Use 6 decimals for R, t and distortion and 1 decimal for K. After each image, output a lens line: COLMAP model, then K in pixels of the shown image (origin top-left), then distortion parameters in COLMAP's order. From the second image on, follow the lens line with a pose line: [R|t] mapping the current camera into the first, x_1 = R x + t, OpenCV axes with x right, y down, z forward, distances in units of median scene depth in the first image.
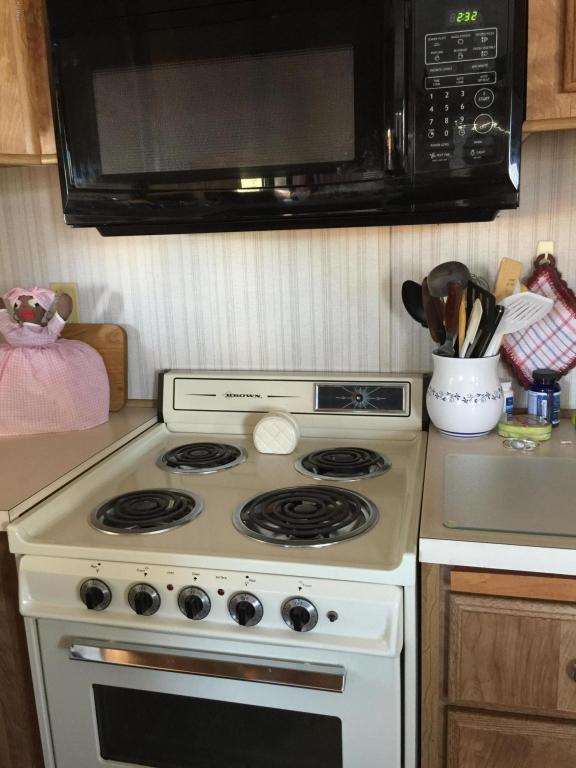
lens RADIAL K [[661.5, 0, 293.5], [0, 661.5, 380.1], [0, 0, 1]] dist [0.088631, -0.141200]
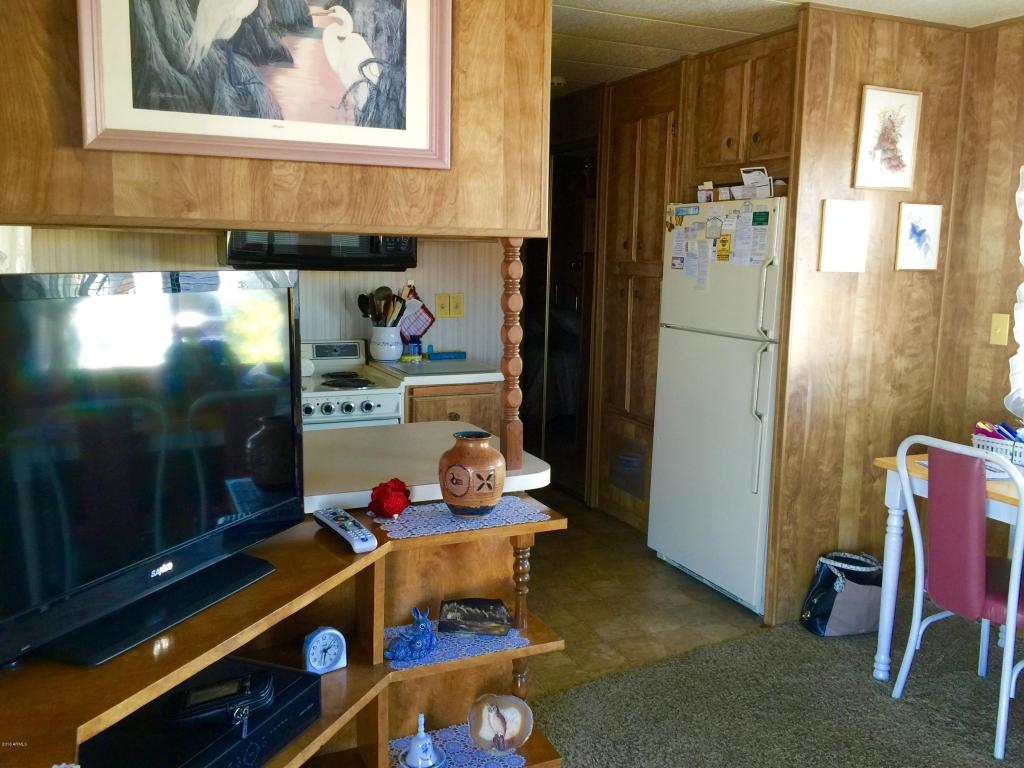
lens RADIAL K [[882.0, 0, 505.8], [0, 882.0, 375.9], [0, 0, 1]] dist [0.088631, -0.141200]
pose [[0.799003, -0.029521, 0.600601, -1.246120], [0.084723, 0.994358, -0.063834, 0.358446], [-0.595328, 0.101889, 0.796996, -1.654689]]
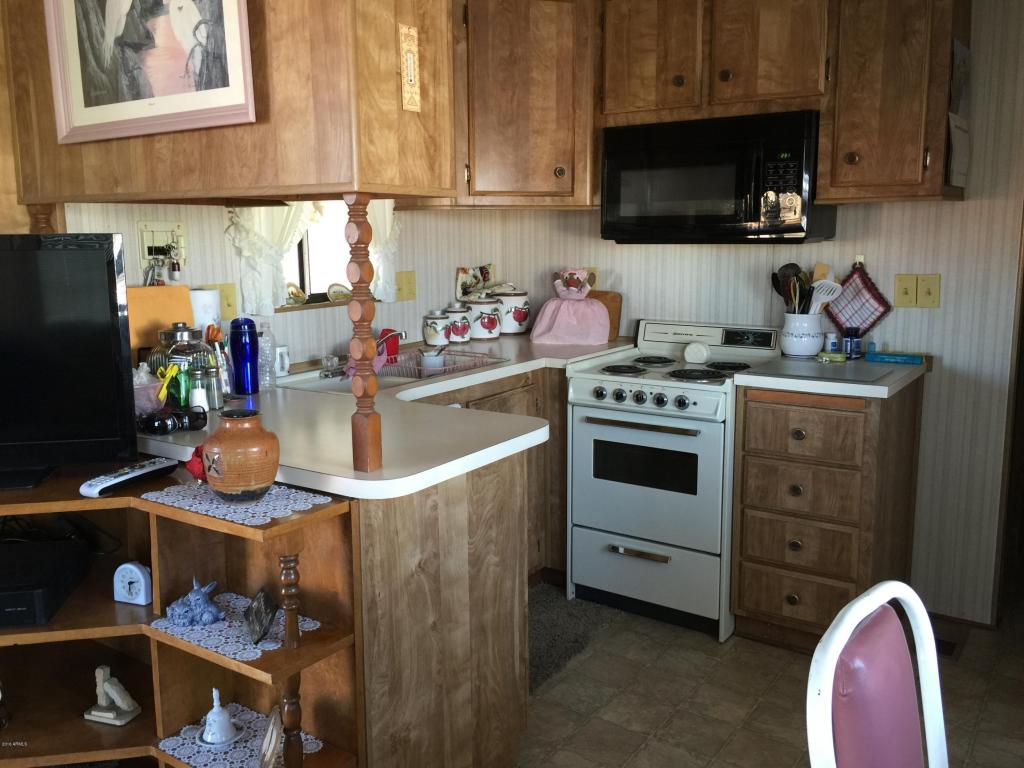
lens RADIAL K [[882.0, 0, 505.8], [0, 882.0, 375.9], [0, 0, 1]] dist [0.088631, -0.141200]
pose [[0.930246, 0.090592, -0.355578, 0.384266], [-0.109612, 0.993404, -0.033667, 0.304031], [0.350183, 0.070294, 0.934040, -1.567208]]
